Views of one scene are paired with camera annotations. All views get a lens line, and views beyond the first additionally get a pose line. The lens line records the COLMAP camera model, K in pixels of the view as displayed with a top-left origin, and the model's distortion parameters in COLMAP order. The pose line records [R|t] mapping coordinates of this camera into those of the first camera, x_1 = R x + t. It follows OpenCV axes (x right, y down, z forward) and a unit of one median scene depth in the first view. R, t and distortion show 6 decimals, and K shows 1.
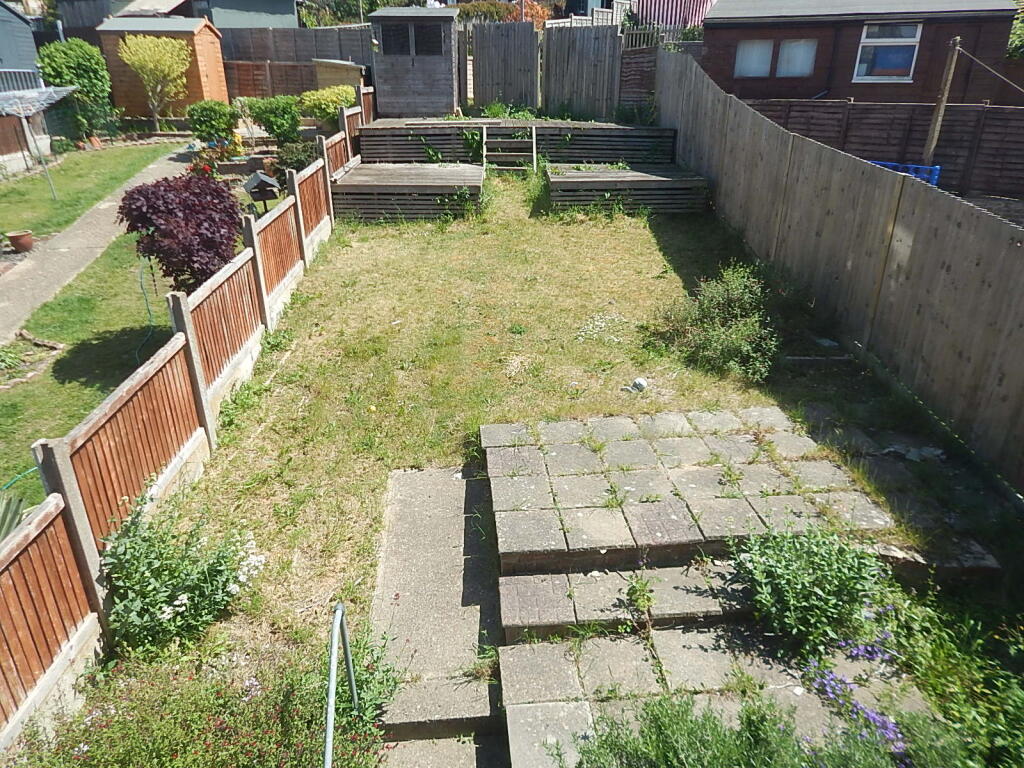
lens RADIAL K [[705.8, 0, 512.0], [0, 705.8, 384.0], [0, 0, 1]] dist [0.041273, 0.002721]
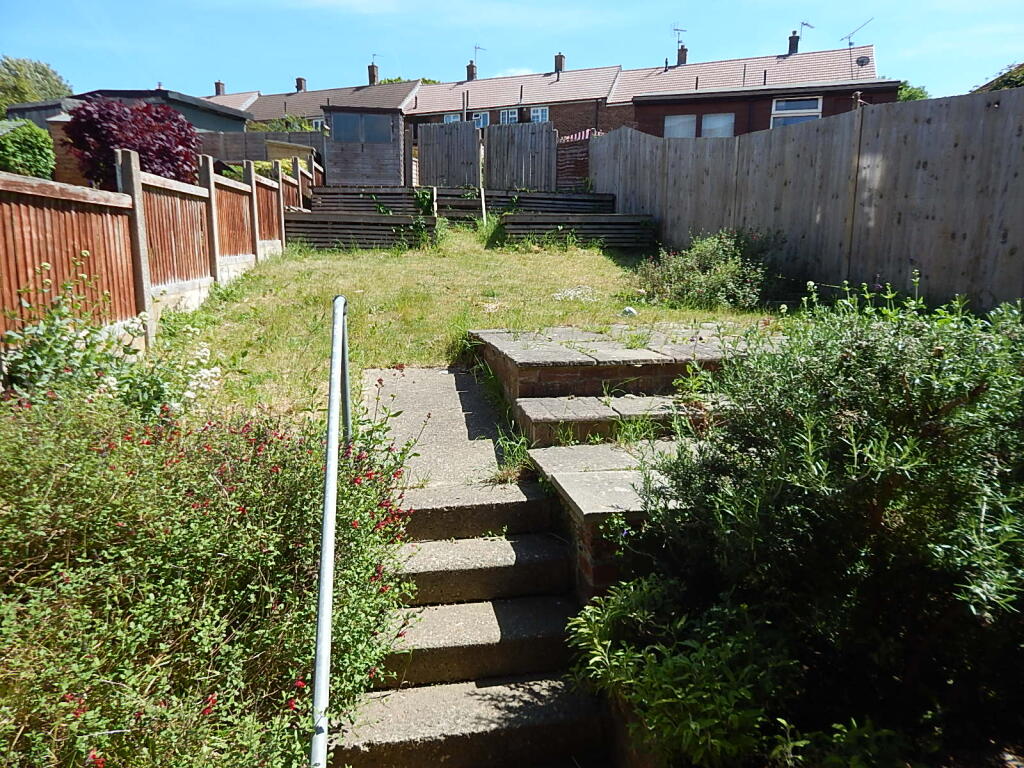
lens RADIAL K [[690.9, 0, 512.0], [0, 690.9, 384.0], [0, 0, 1]] dist [0.027248, -0.004169]
pose [[0.994207, -0.014012, 0.106568, -0.045038], [0.038640, 0.971777, -0.232717, 0.184426], [-0.100299, 0.235486, 0.966688, 0.090673]]
